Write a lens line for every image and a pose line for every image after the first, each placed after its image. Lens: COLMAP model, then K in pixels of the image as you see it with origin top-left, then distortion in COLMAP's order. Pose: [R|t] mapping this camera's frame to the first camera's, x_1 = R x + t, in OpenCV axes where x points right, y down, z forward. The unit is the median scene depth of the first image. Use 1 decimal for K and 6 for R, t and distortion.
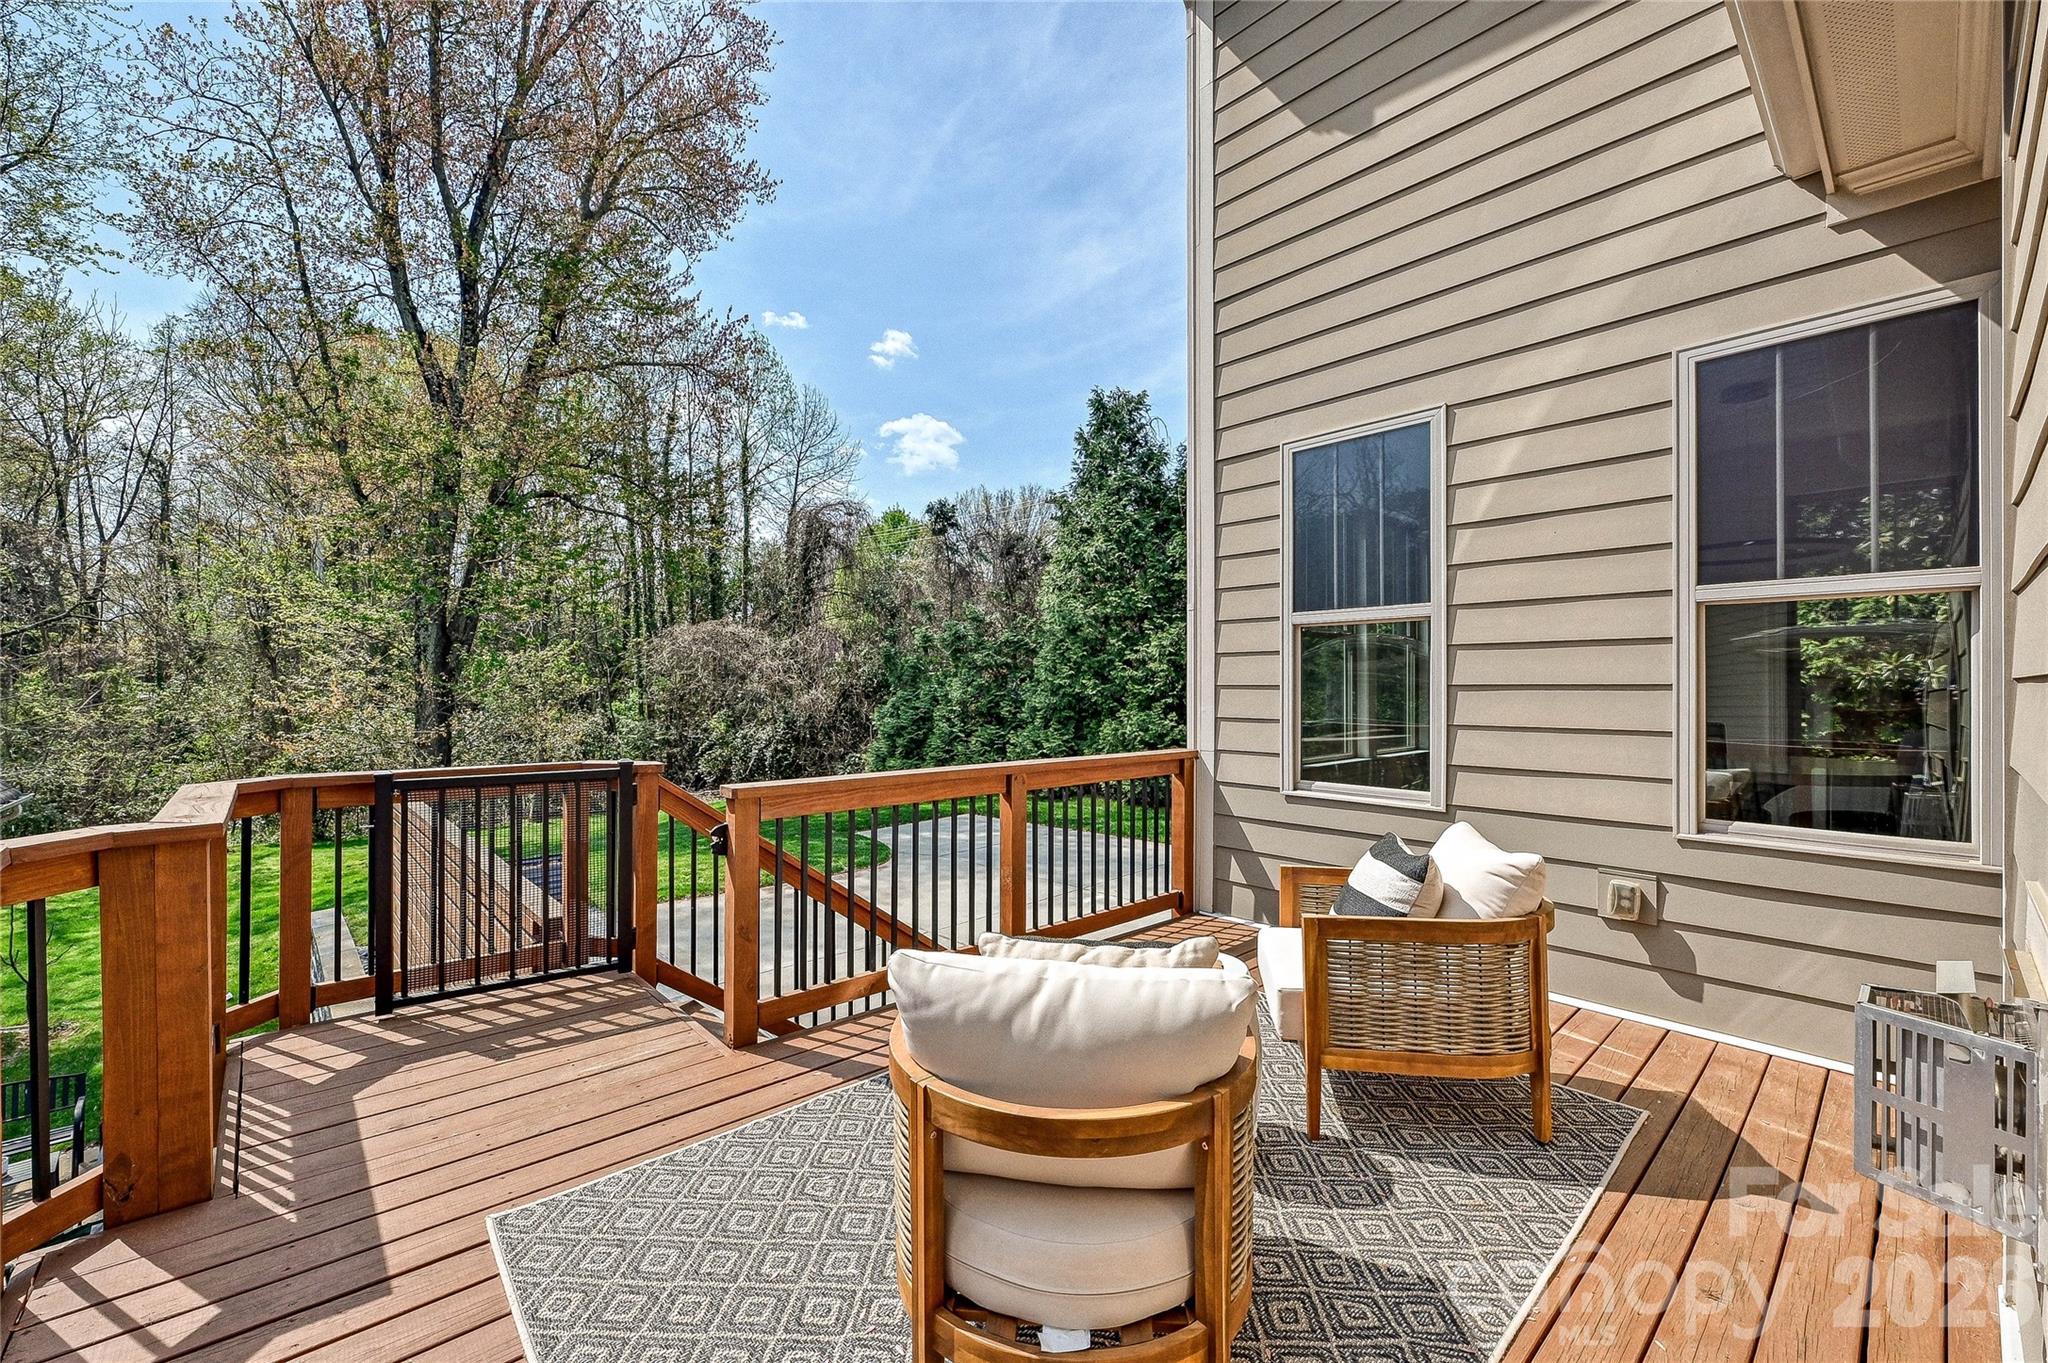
lens RADIAL K [[834.1, 0, 1024.0], [0, 834.1, 681.5], [0, 0, 1]] dist [-0.013977, -0.000346]
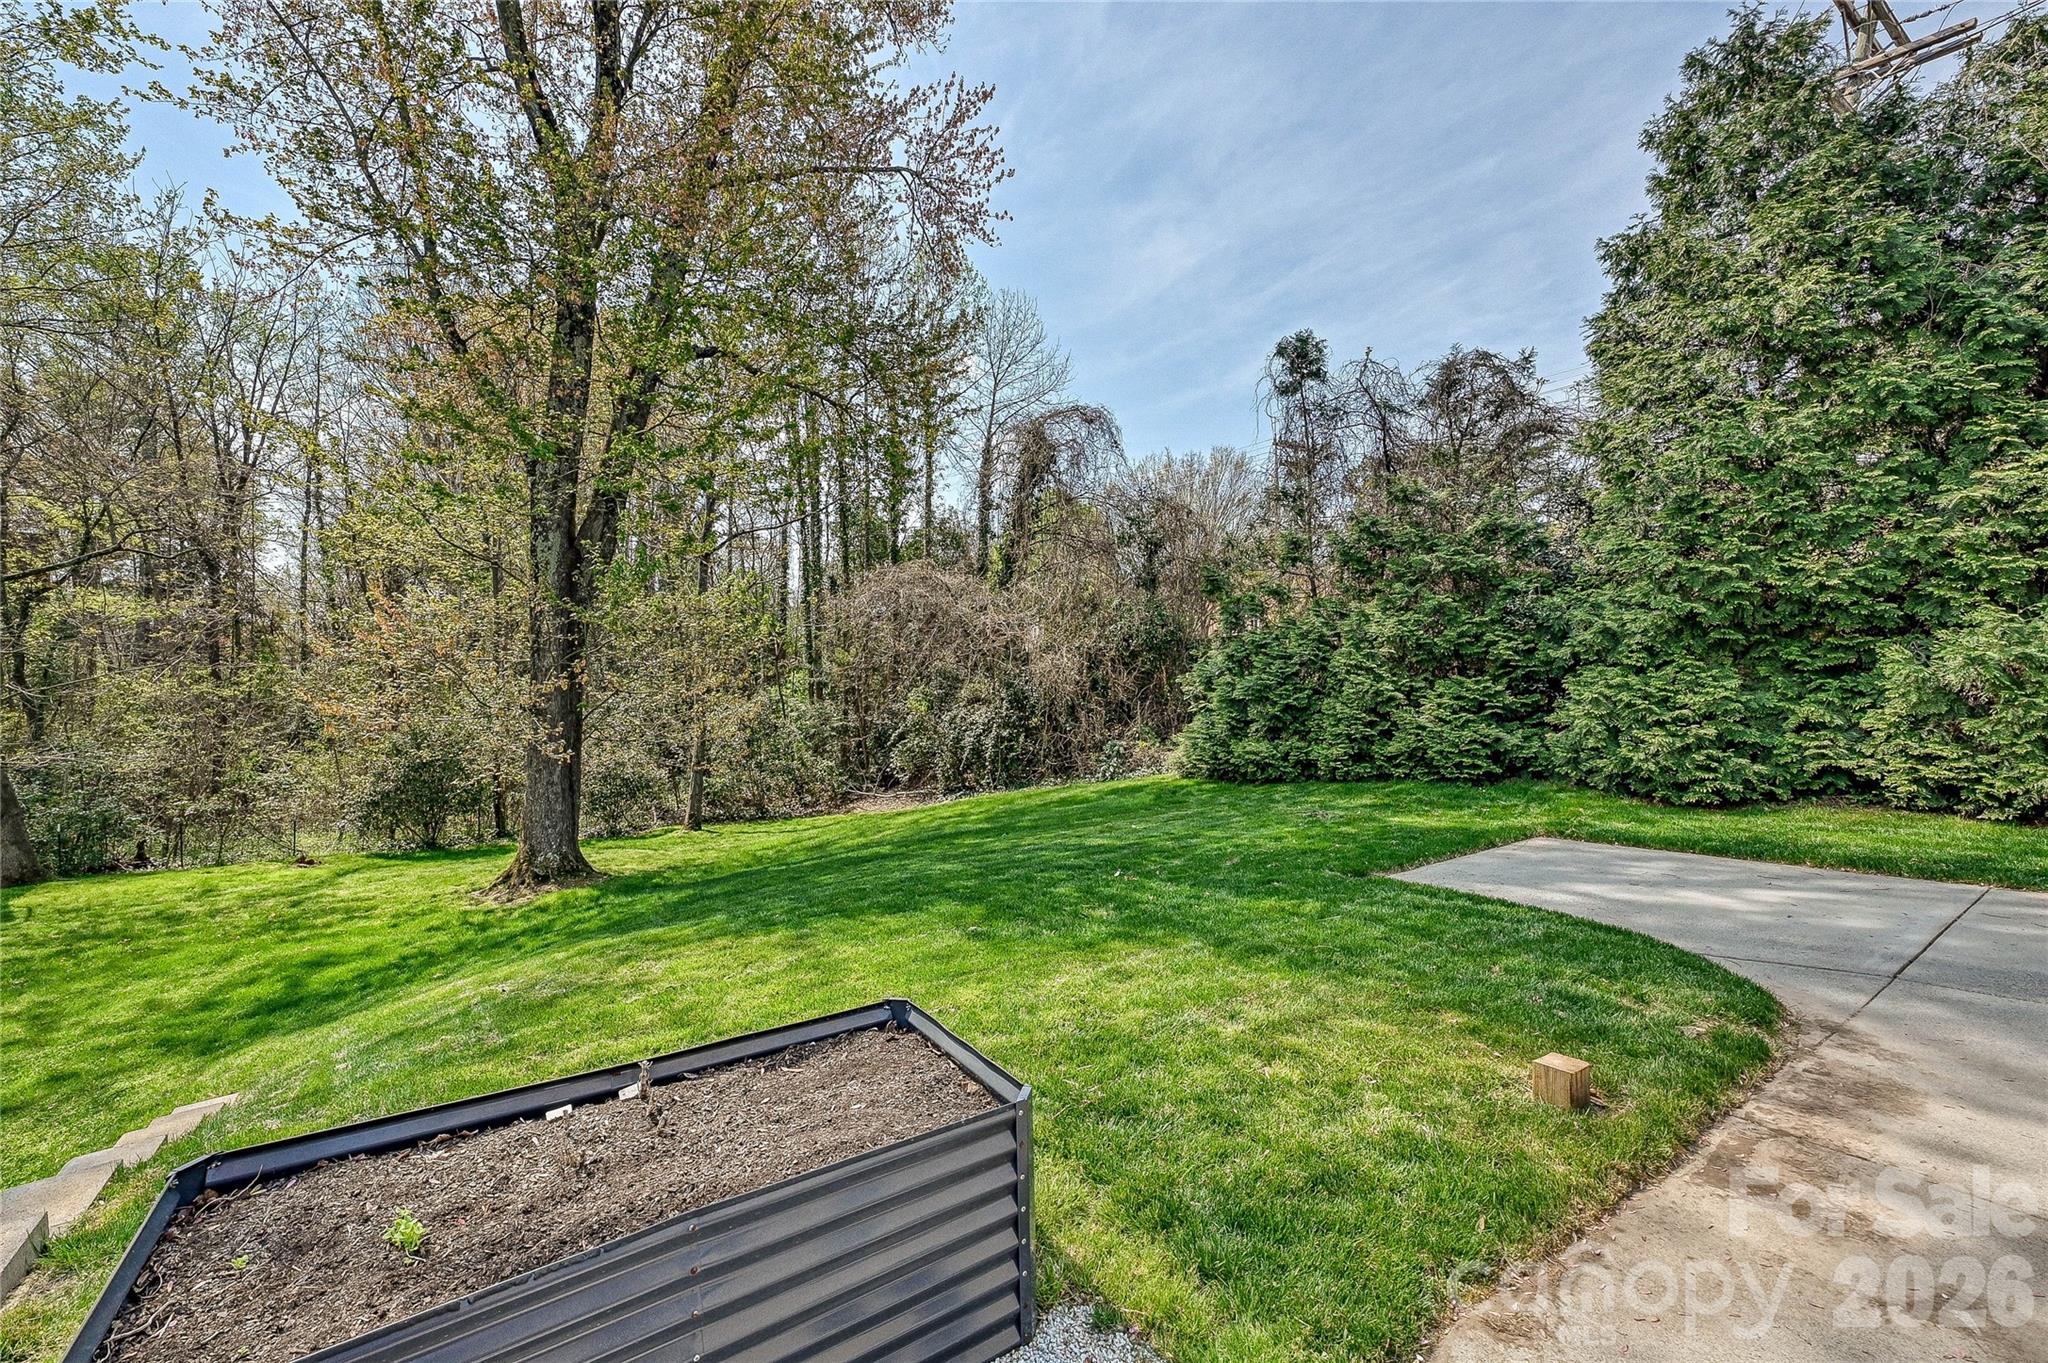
lens RADIAL K [[834.1, 0, 1024.0], [0, 834.1, 681.5], [0, 0, 1]] dist [-0.013977, -0.000346]
pose [[0.990590, -0.005651, -0.136749, -0.239466], [0.004189, 0.999931, -0.010975, 0.056635], [0.136801, 0.010299, 0.990545, 0.374078]]
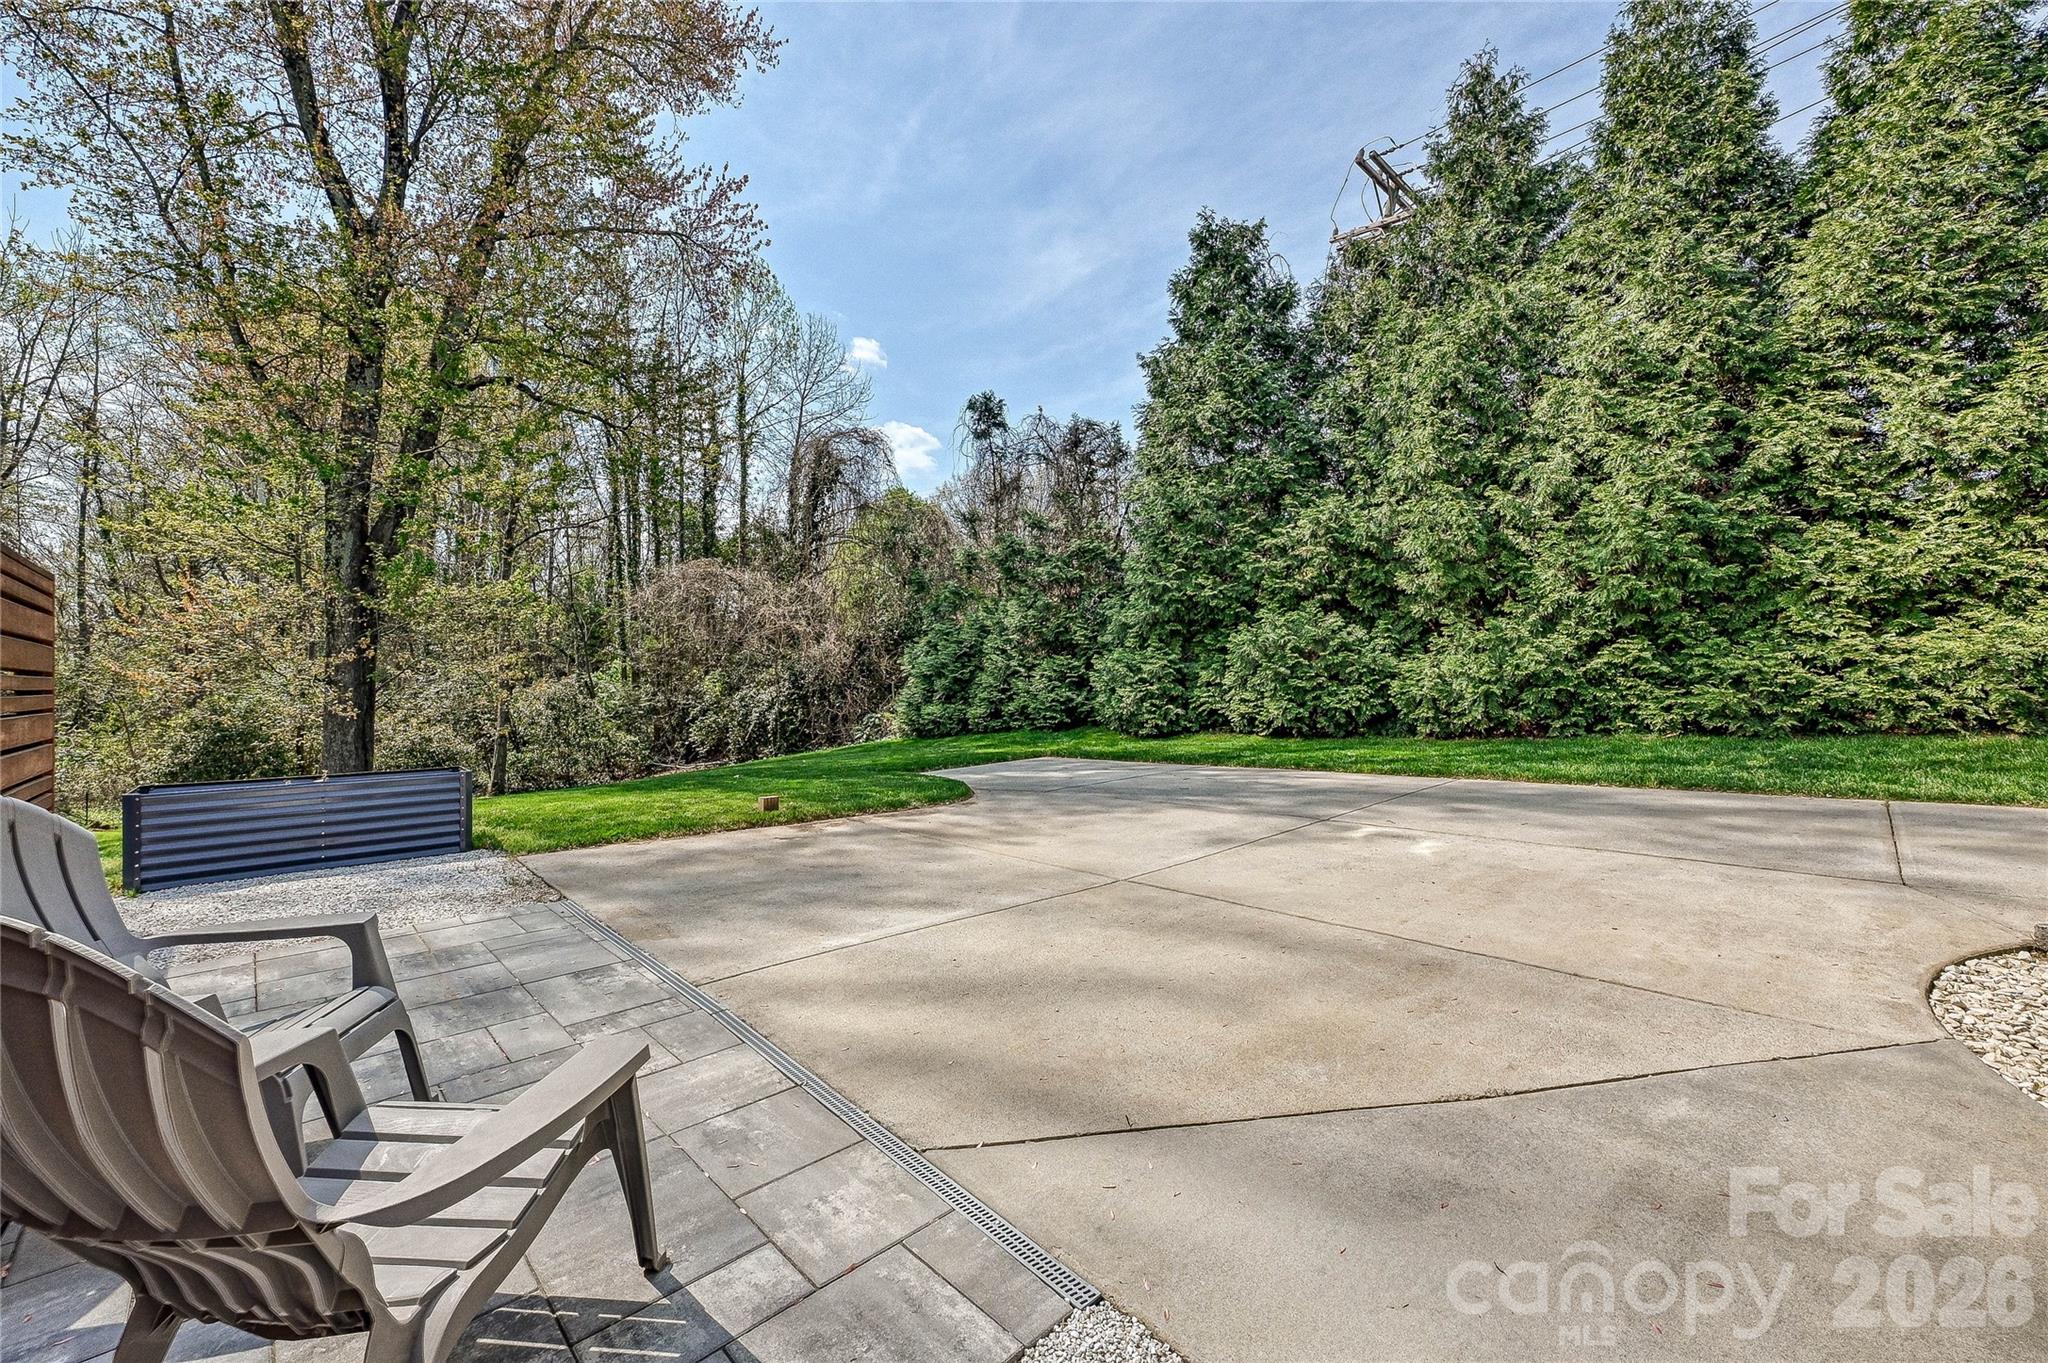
lens RADIAL K [[830.9, 0, 1030.0], [0, 830.9, 683.1], [0, 0, 1]] dist [-0.014447, 0.001155]
pose [[0.999887, -0.002516, 0.014838, -0.073855], [0.002538, 0.999996, -0.001473, 0.073995], [-0.014834, 0.001510, 0.999889, 0.196704]]
